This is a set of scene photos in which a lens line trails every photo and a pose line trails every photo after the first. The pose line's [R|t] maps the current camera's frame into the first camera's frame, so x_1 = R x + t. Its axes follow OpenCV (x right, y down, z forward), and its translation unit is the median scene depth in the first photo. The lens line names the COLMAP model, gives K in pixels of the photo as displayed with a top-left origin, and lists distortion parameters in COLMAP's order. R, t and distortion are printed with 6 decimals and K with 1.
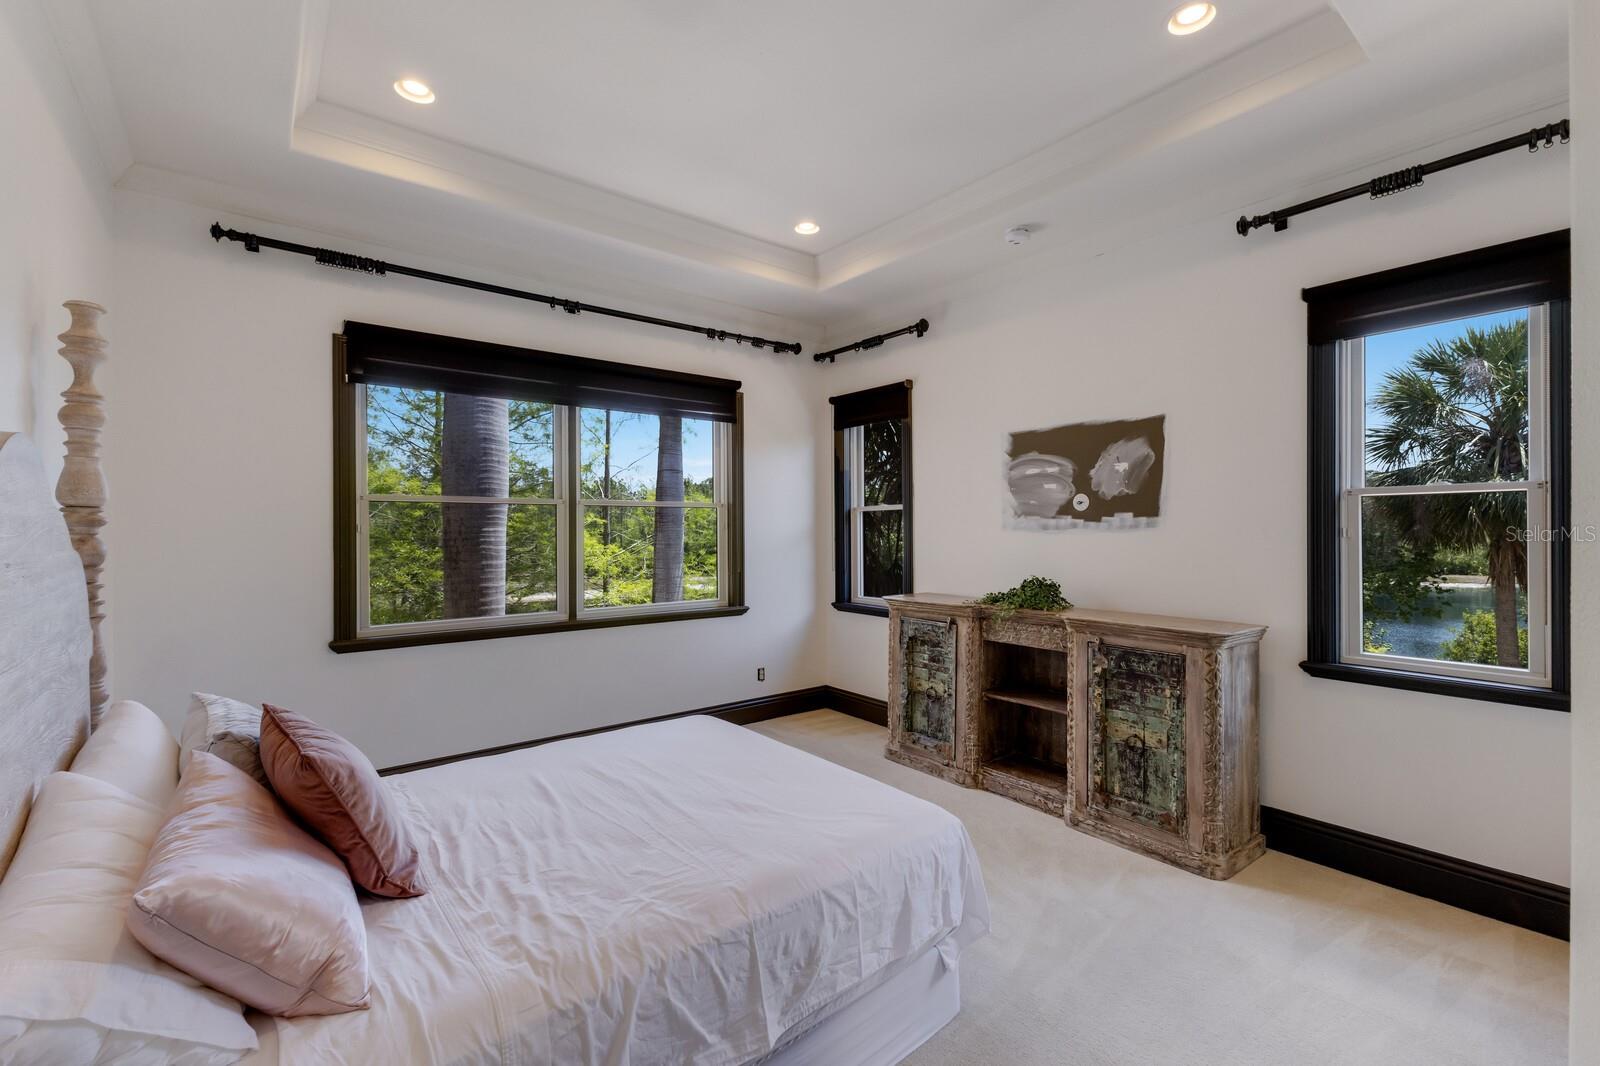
lens RADIAL K [[692.5, 0, 803.6], [0, 692.5, 528.8], [0, 0, 1]] dist [0.003070, 0.000233]
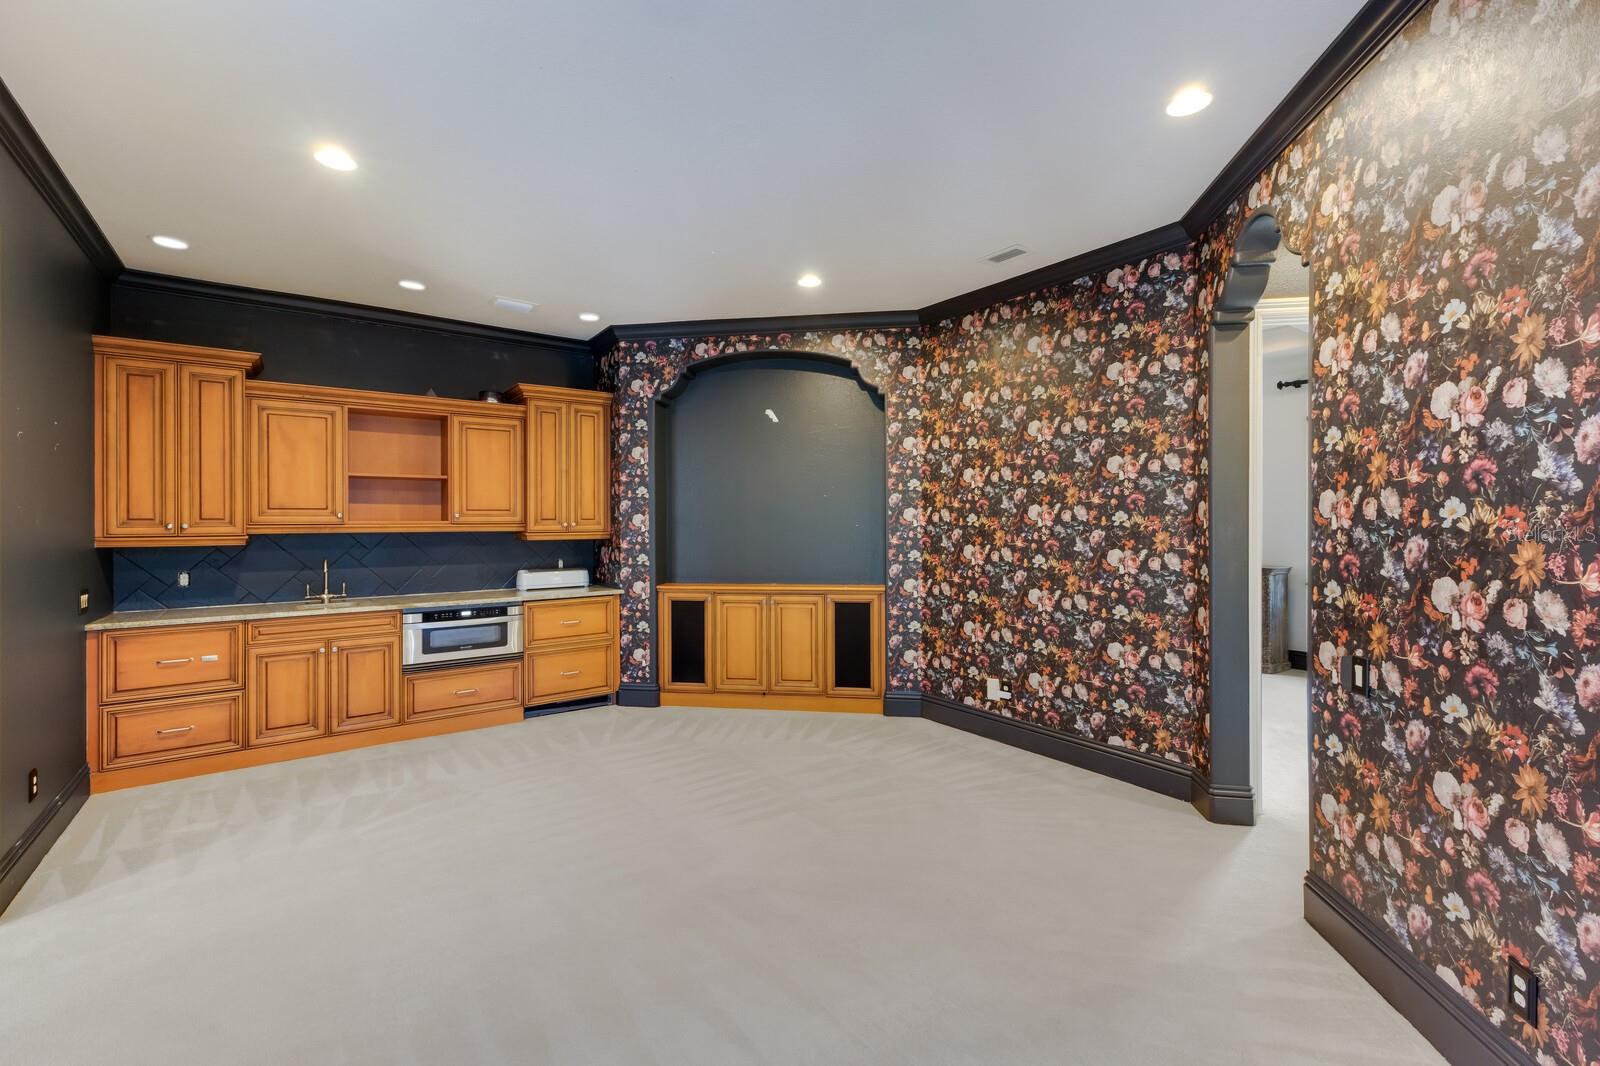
lens RADIAL K [[692.5, 0, 797.4], [0, 692.5, 528.4], [0, 0, 1]] dist [0.003070, 0.000233]
pose [[0.998796, -0.002210, -0.049016, -0.824667], [0.002311, 0.999995, 0.002014, 0.006924], [0.049011, -0.002125, 0.998796, -1.331237]]
